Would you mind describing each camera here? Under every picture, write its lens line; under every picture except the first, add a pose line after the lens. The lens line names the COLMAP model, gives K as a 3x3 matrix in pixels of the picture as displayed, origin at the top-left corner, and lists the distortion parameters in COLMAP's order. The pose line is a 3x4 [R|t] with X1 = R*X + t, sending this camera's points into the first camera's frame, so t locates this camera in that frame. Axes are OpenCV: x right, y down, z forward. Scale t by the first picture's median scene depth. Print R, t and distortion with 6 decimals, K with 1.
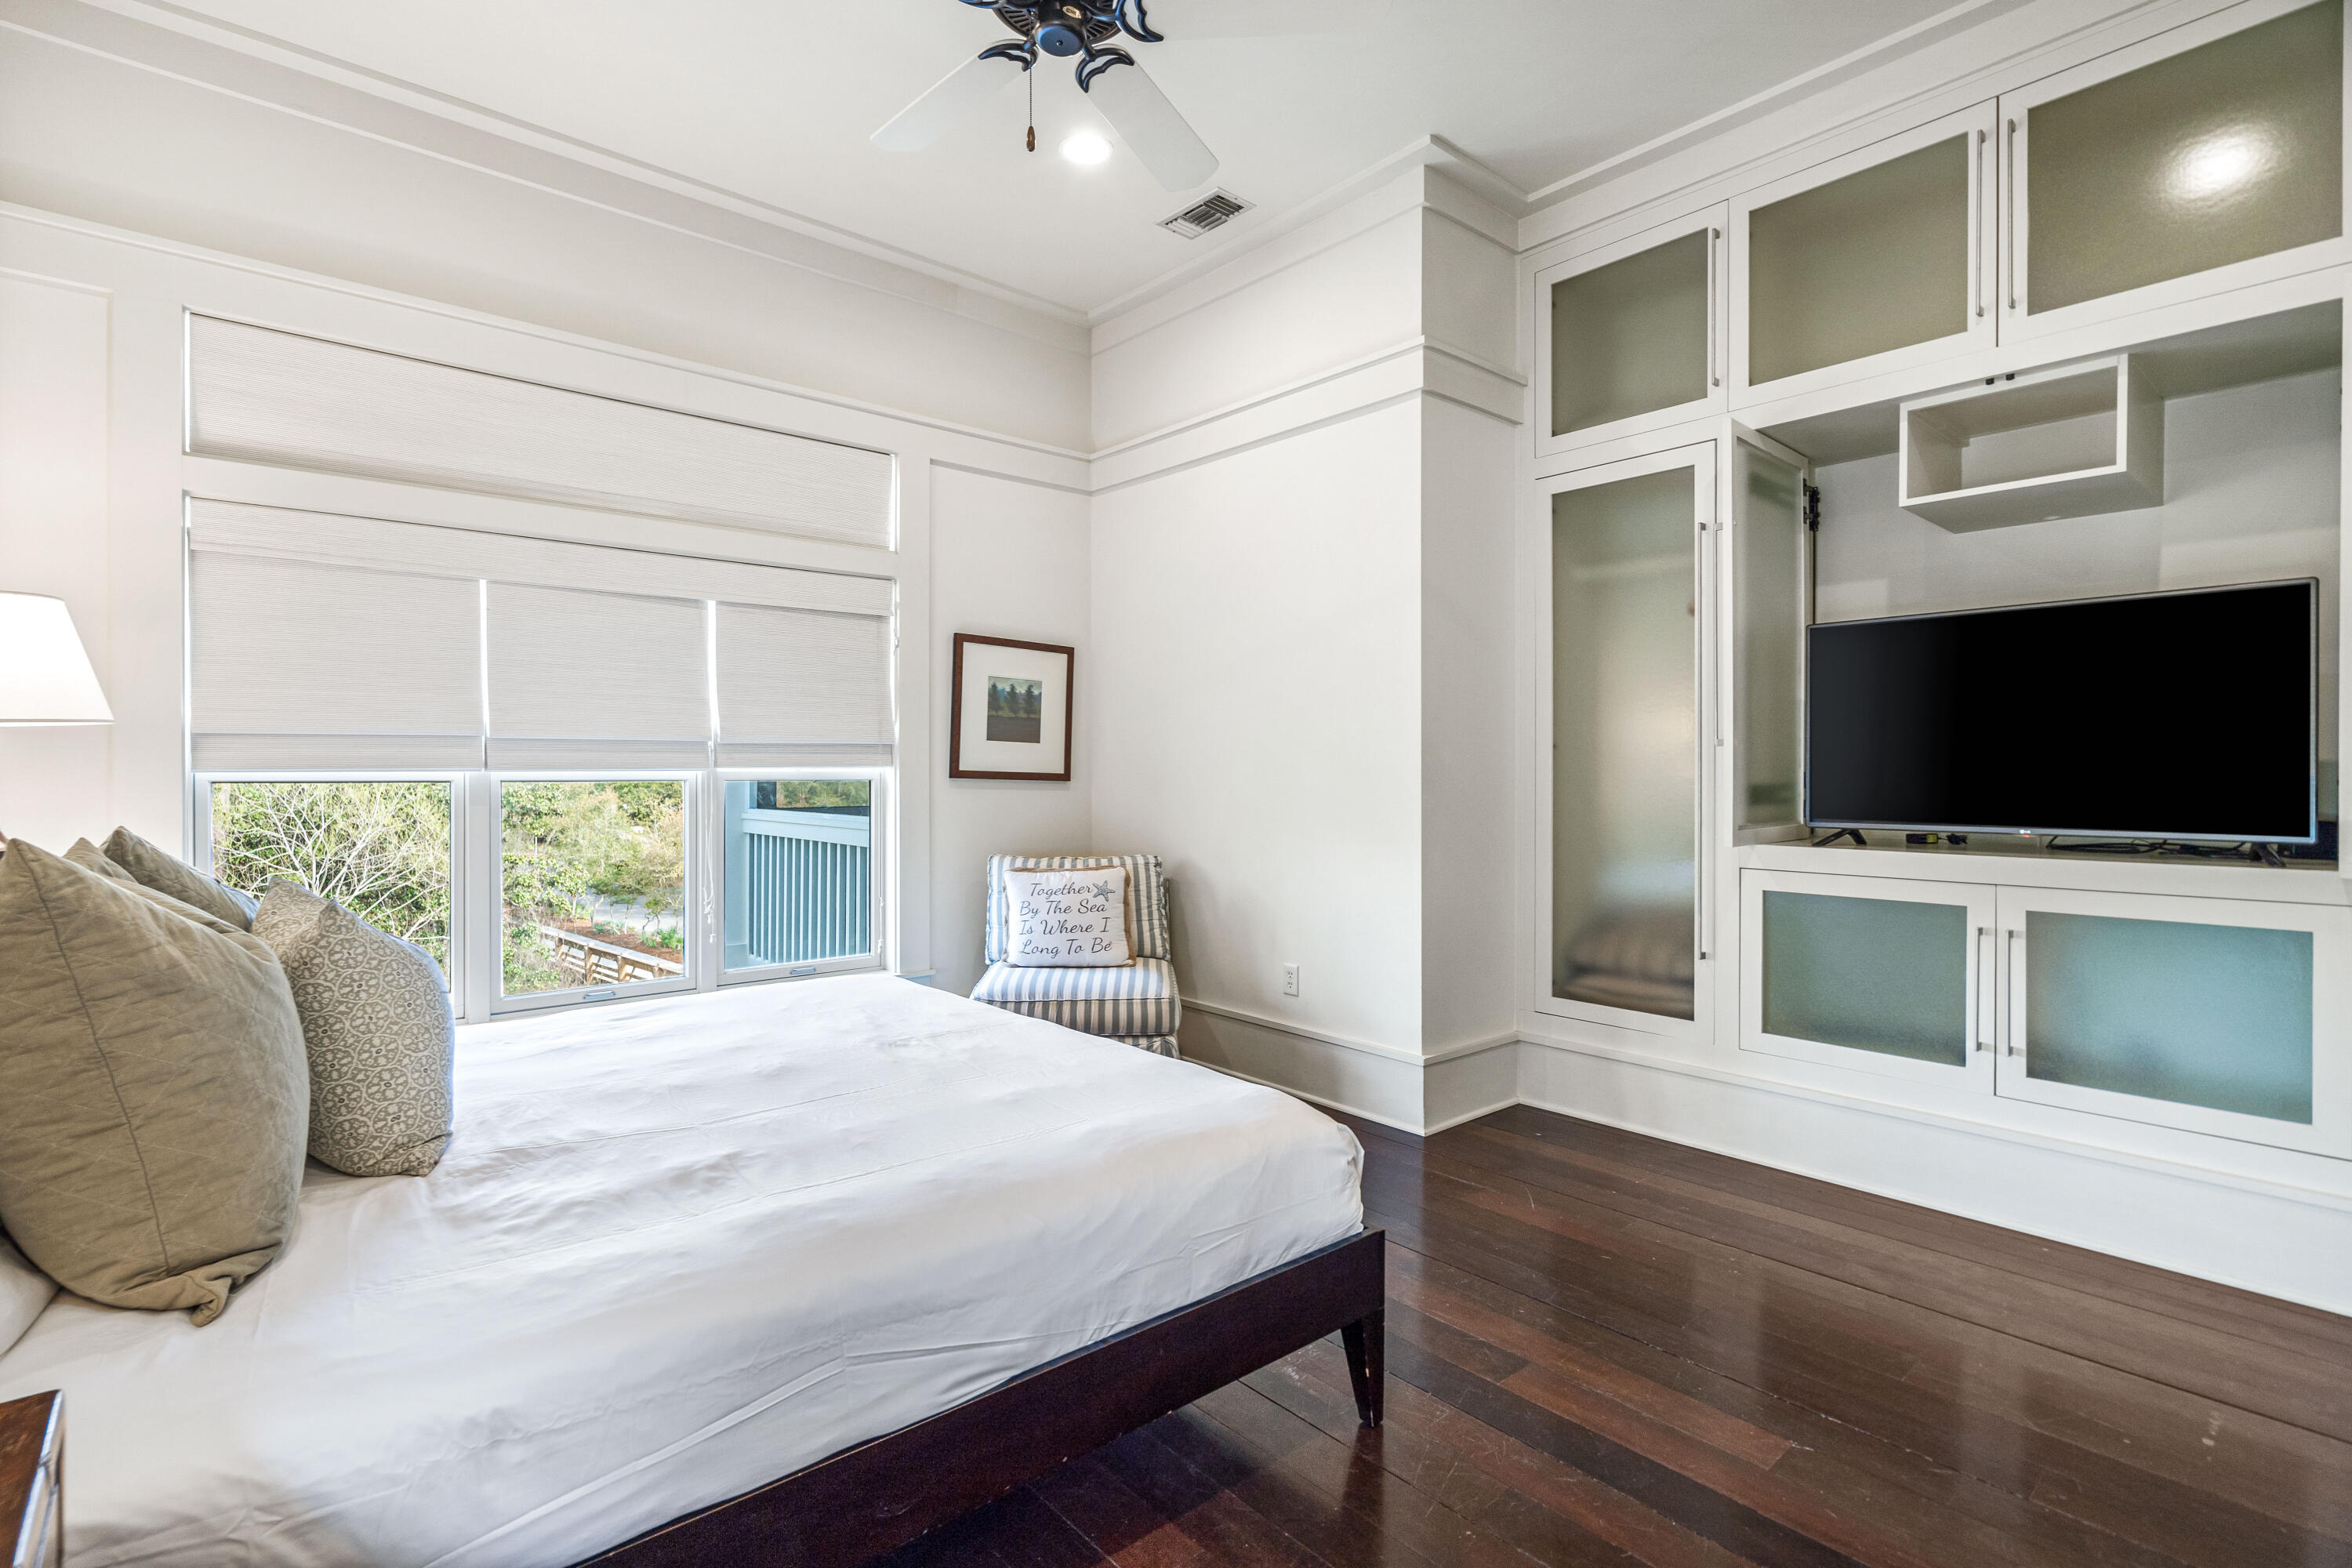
lens RADIAL K [[1083.5, 0, 1151.8], [0, 1083.5, 773.3], [0, 0, 1]] dist [-0.000560, -0.000040]
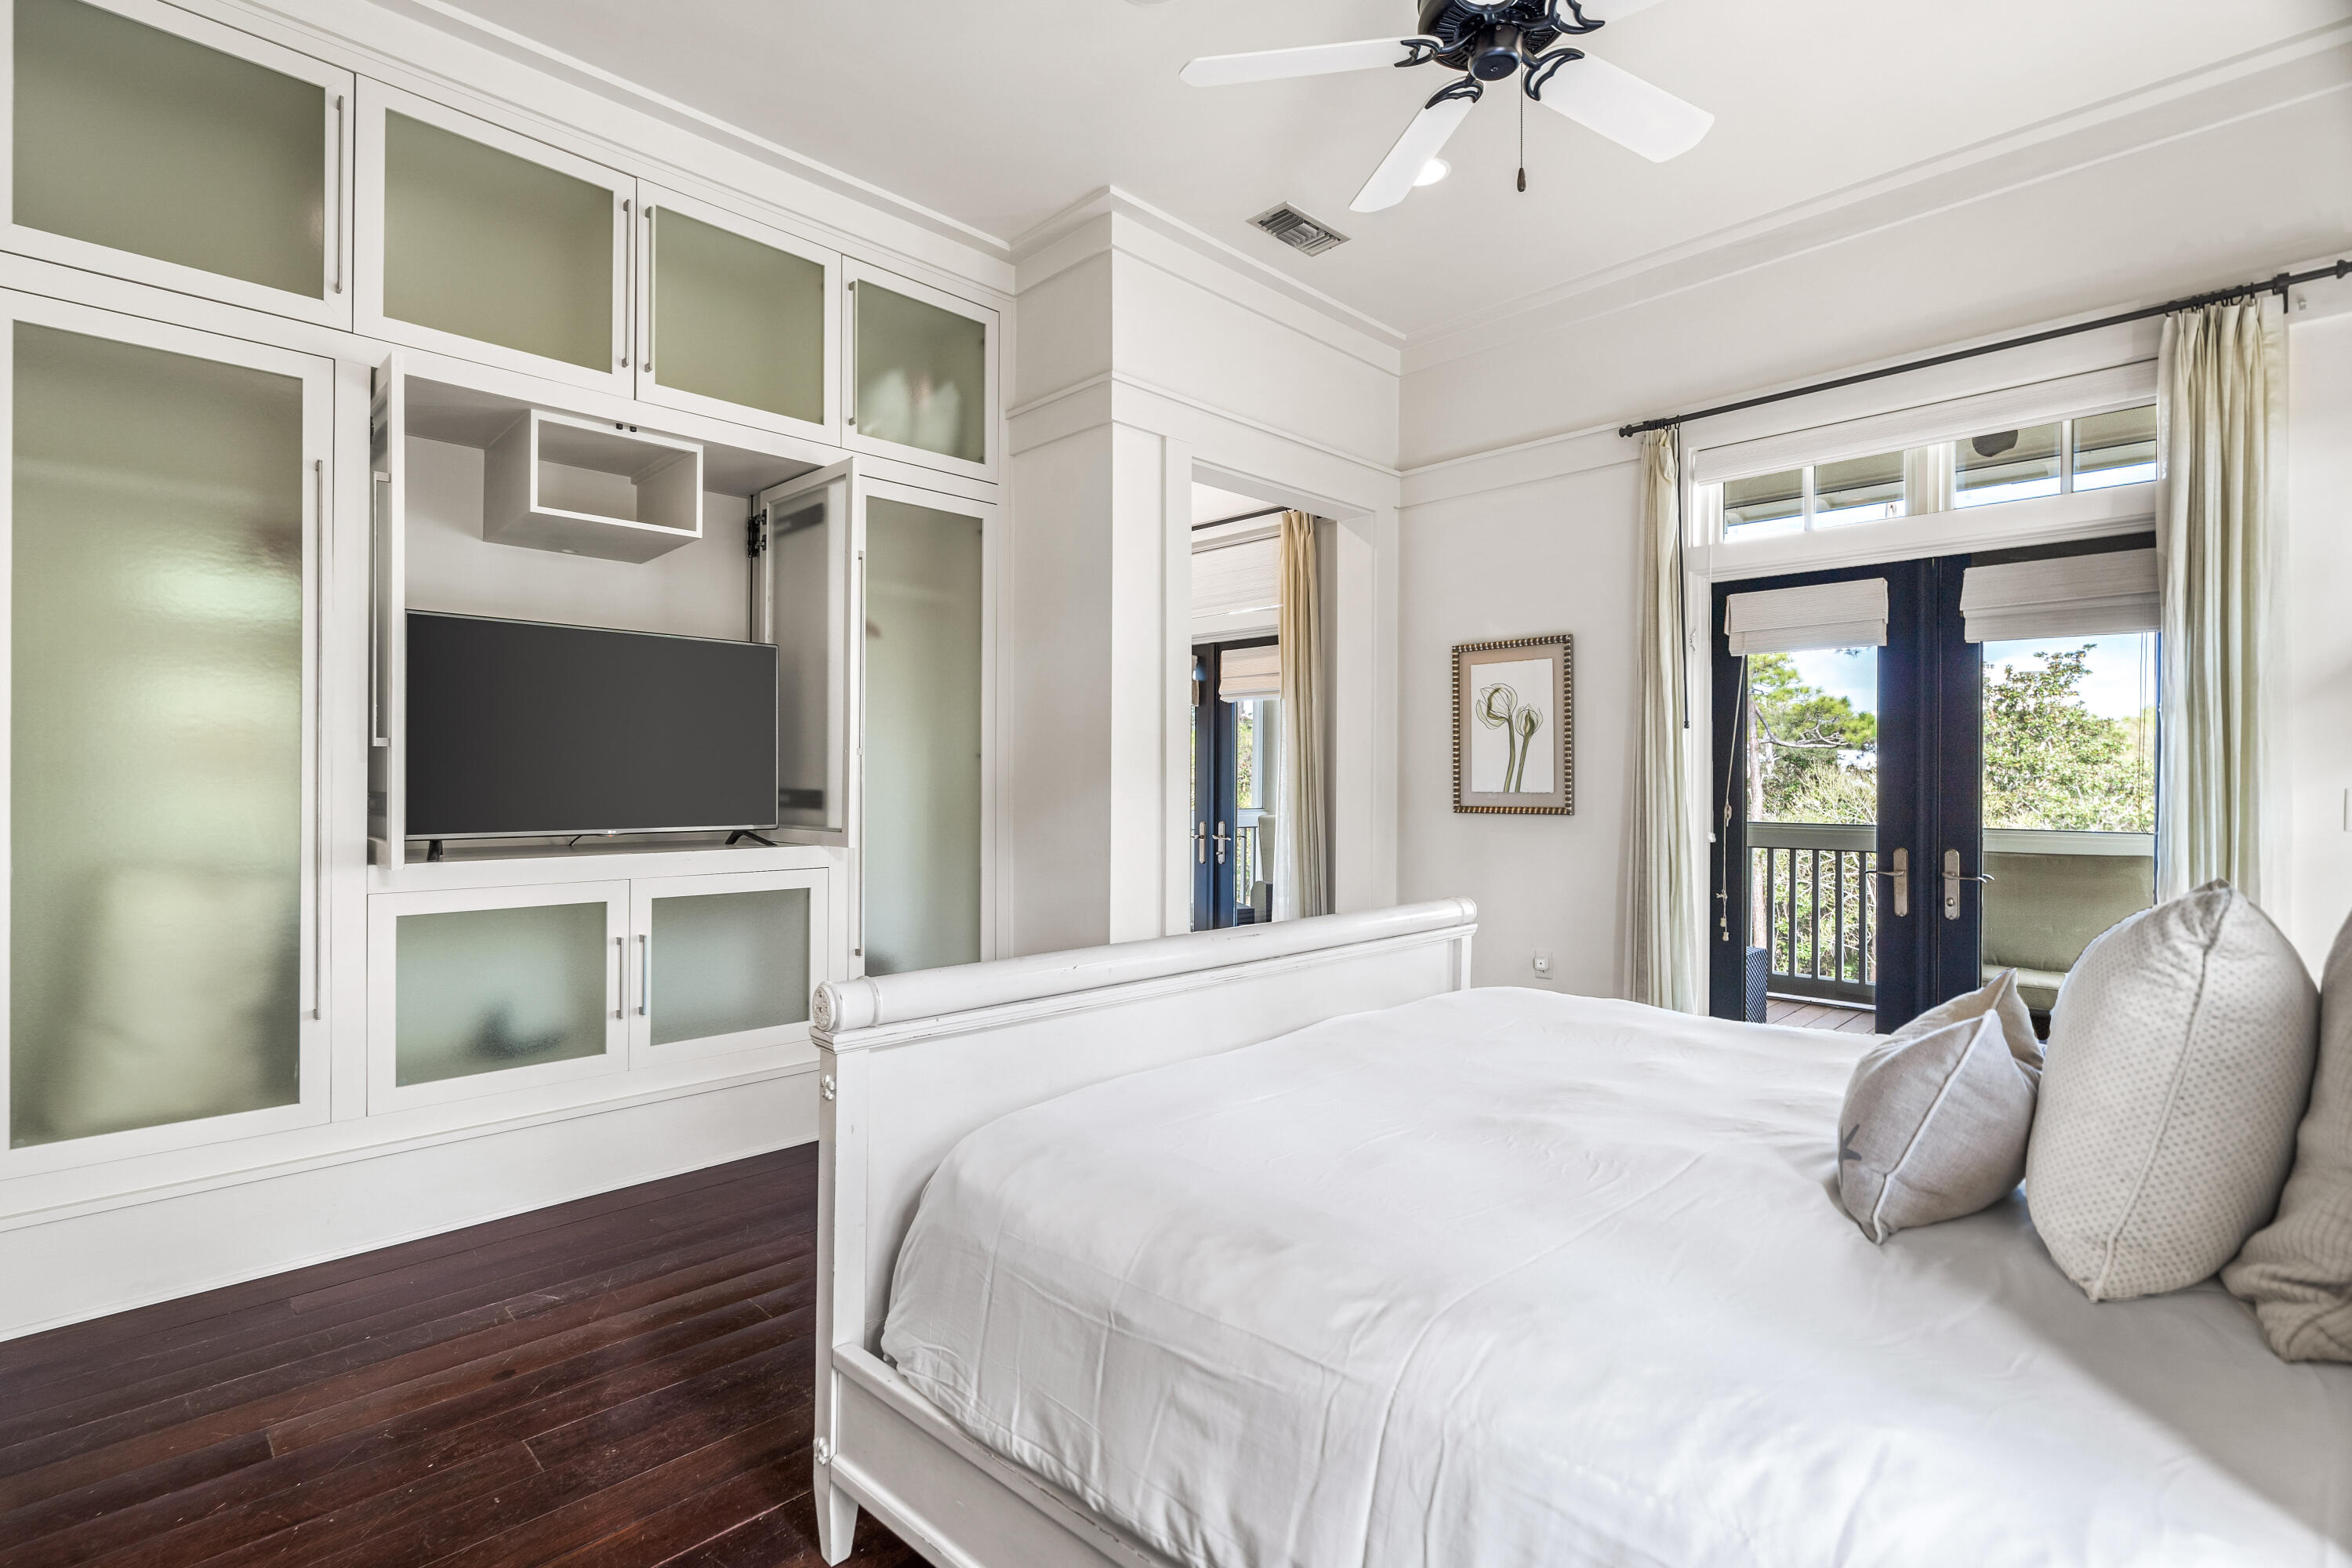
lens RADIAL K [[1083.5, 0, 1151.8], [0, 1083.5, 773.3], [0, 0, 1]] dist [-0.000560, -0.000040]
pose [[-0.073516, 0.000685, 0.997294, -0.311834], [-0.005117, 0.999986, -0.001064, -0.007438], [-0.997281, -0.005182, -0.073512, 0.454177]]
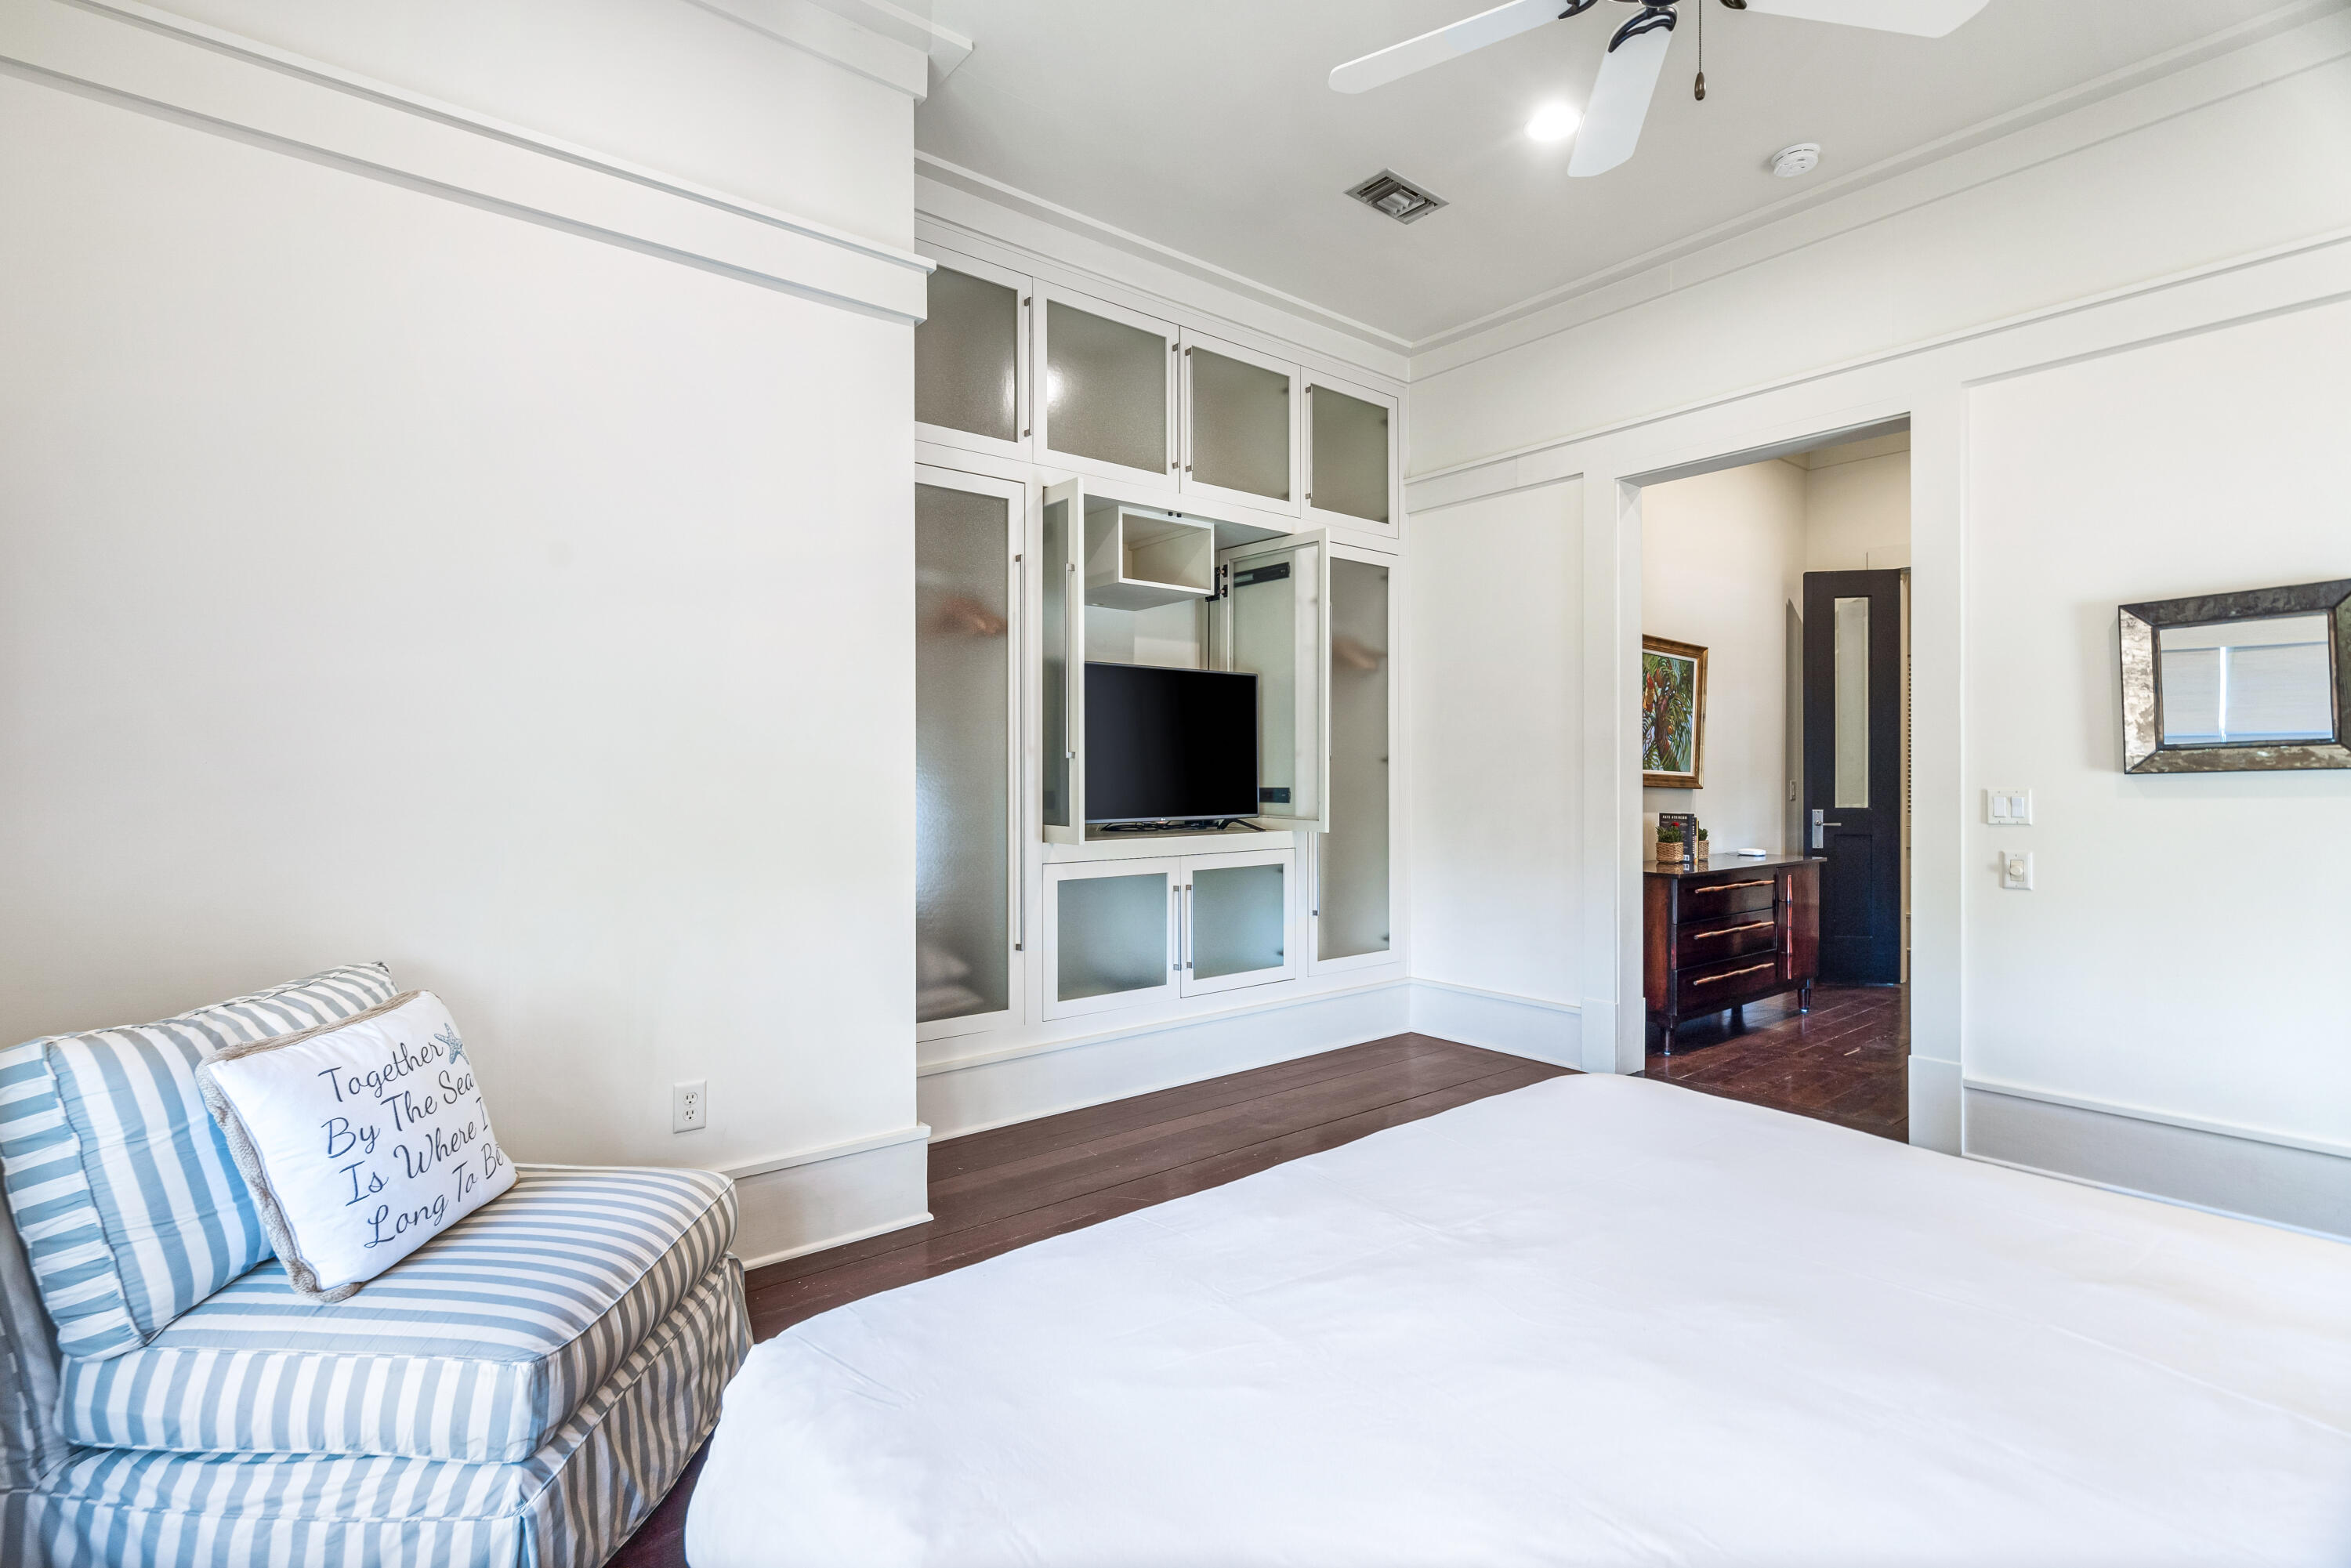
lens RADIAL K [[1114.7, 0, 1166.1], [0, 1114.7, 770.9], [0, 0, 1]] dist [-0.002383, -0.000443]
pose [[0.014766, 0.000330, 0.999891, -0.621235], [0.000864, 1.000000, -0.000343, -0.010426], [-0.999891, 0.000869, 0.014766, 0.827805]]
